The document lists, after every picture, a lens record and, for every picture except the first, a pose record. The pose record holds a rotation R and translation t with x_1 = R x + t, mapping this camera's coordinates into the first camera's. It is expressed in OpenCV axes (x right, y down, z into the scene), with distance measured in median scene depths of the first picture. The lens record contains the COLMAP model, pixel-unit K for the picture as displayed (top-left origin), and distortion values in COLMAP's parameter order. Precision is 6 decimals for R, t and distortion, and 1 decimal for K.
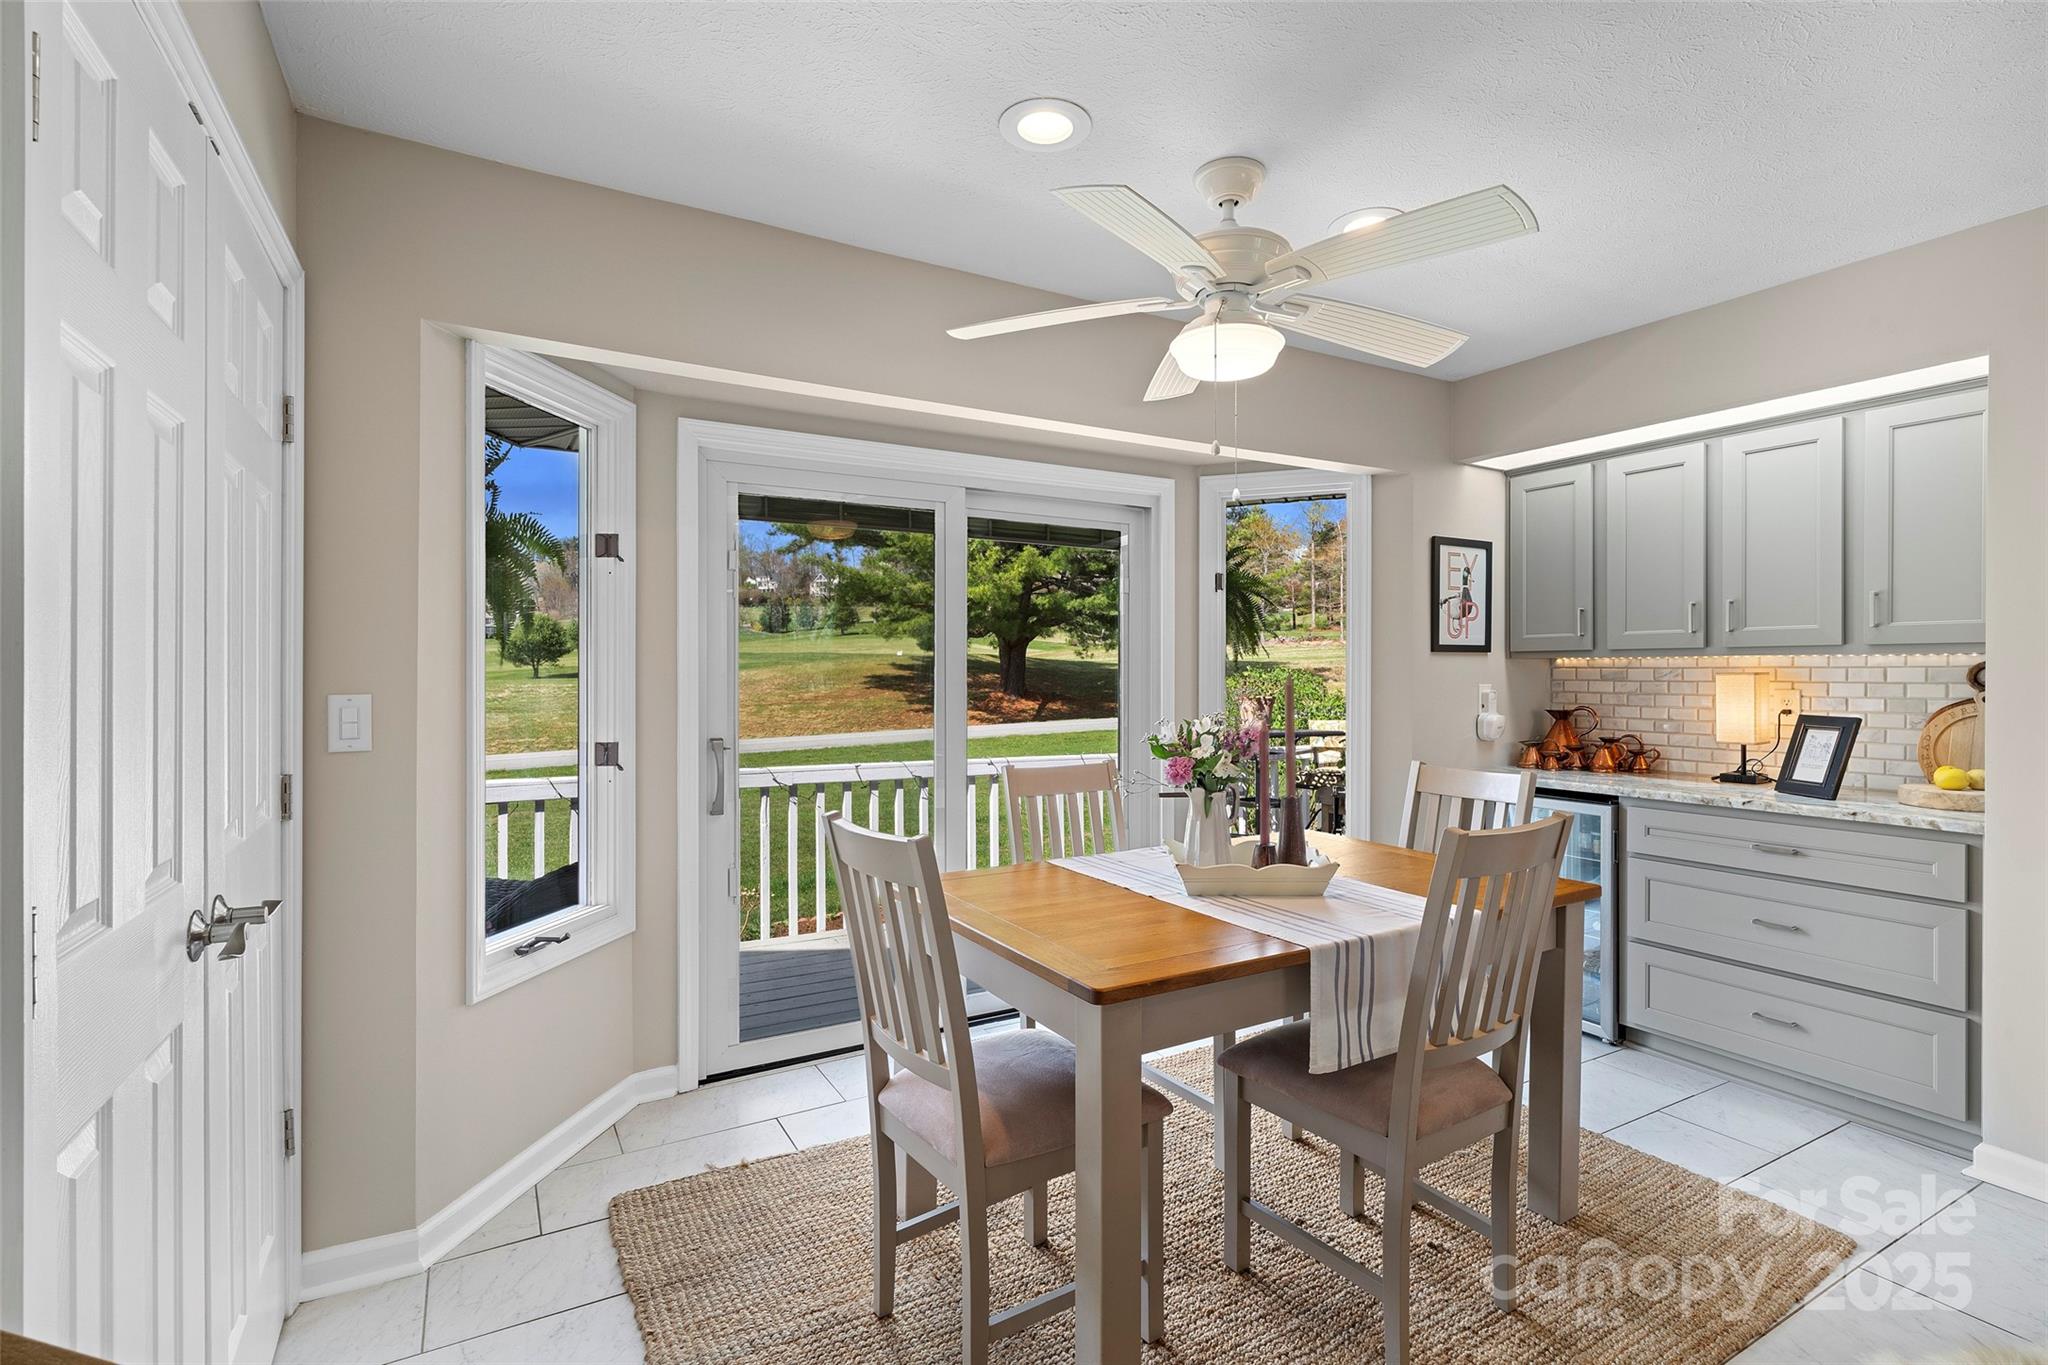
lens RADIAL K [[944.0, 0, 1024.6], [0, 944.0, 674.2], [0, 0, 1]] dist [-0.004674, -0.000181]
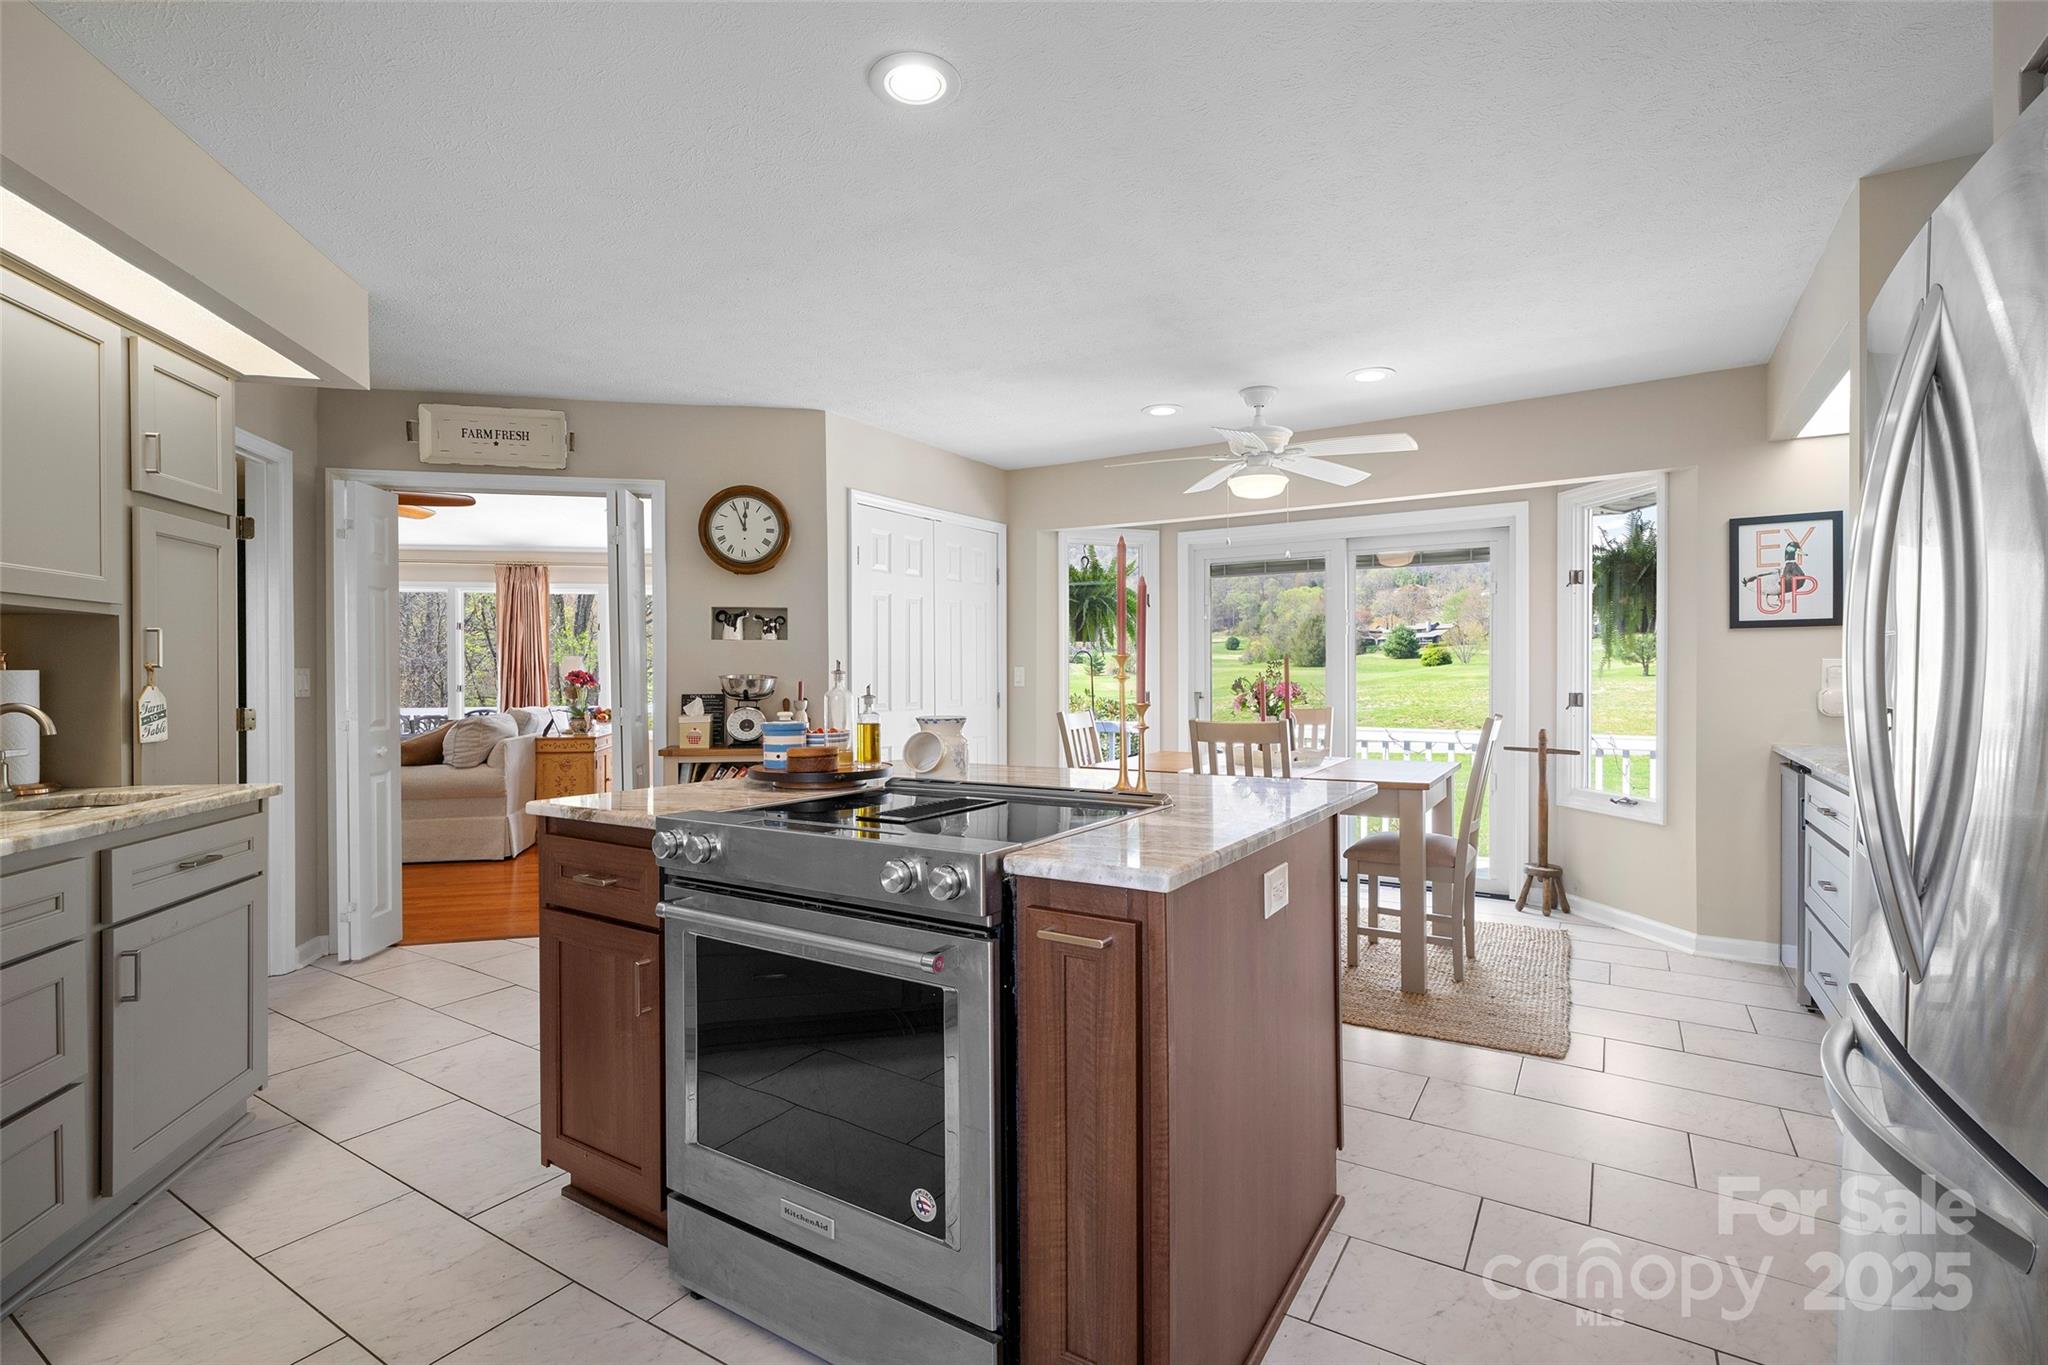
lens RADIAL K [[944.0, 0, 1036.5], [0, 944.0, 679.6], [0, 0, 1]] dist [-0.004674, -0.000181]
pose [[0.494900, 0.000663, -0.868950, 0.956545], [0.005516, 0.999977, 0.003904, 0.025597], [0.868933, -0.006726, 0.494885, -0.206087]]
